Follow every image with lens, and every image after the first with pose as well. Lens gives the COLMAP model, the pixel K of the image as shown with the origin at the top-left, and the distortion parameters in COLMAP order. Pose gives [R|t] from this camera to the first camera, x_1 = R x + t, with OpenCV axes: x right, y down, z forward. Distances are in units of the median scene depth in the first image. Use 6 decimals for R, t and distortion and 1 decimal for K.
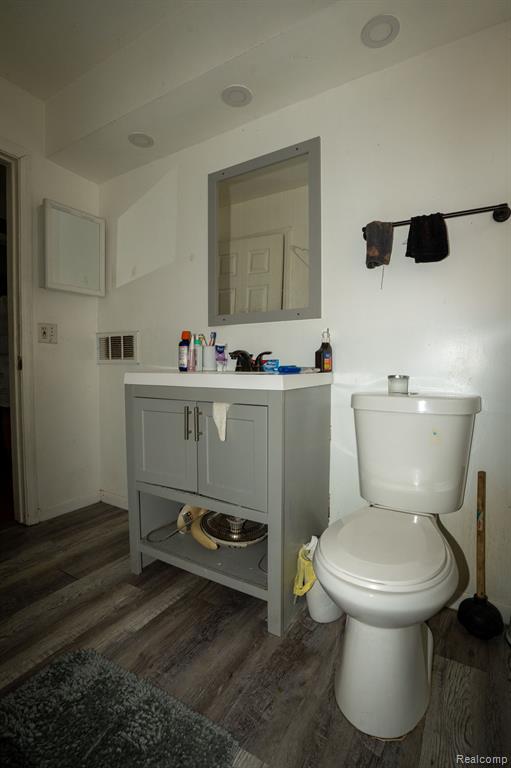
lens RADIAL K [[357.0, 0, 249.8], [0, 357.0, 384.0], [0, 0, 1]] dist [-0.071591, 0.025156]
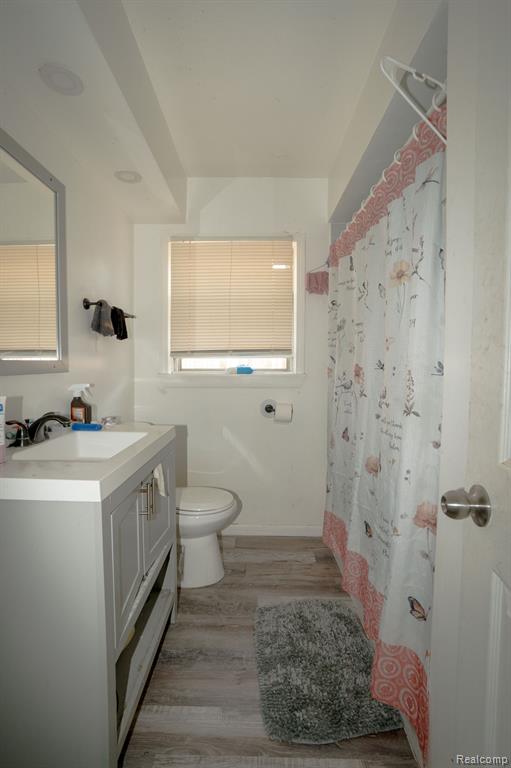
lens RADIAL K [[357.0, 0, 249.8], [0, 357.0, 384.0], [0, 0, 1]] dist [-0.071591, 0.025156]
pose [[-0.504892, -0.052059, 0.861611, -1.262961], [0.038152, 0.995858, 0.082527, -0.298215], [-0.862339, 0.074540, -0.500815, 1.461916]]
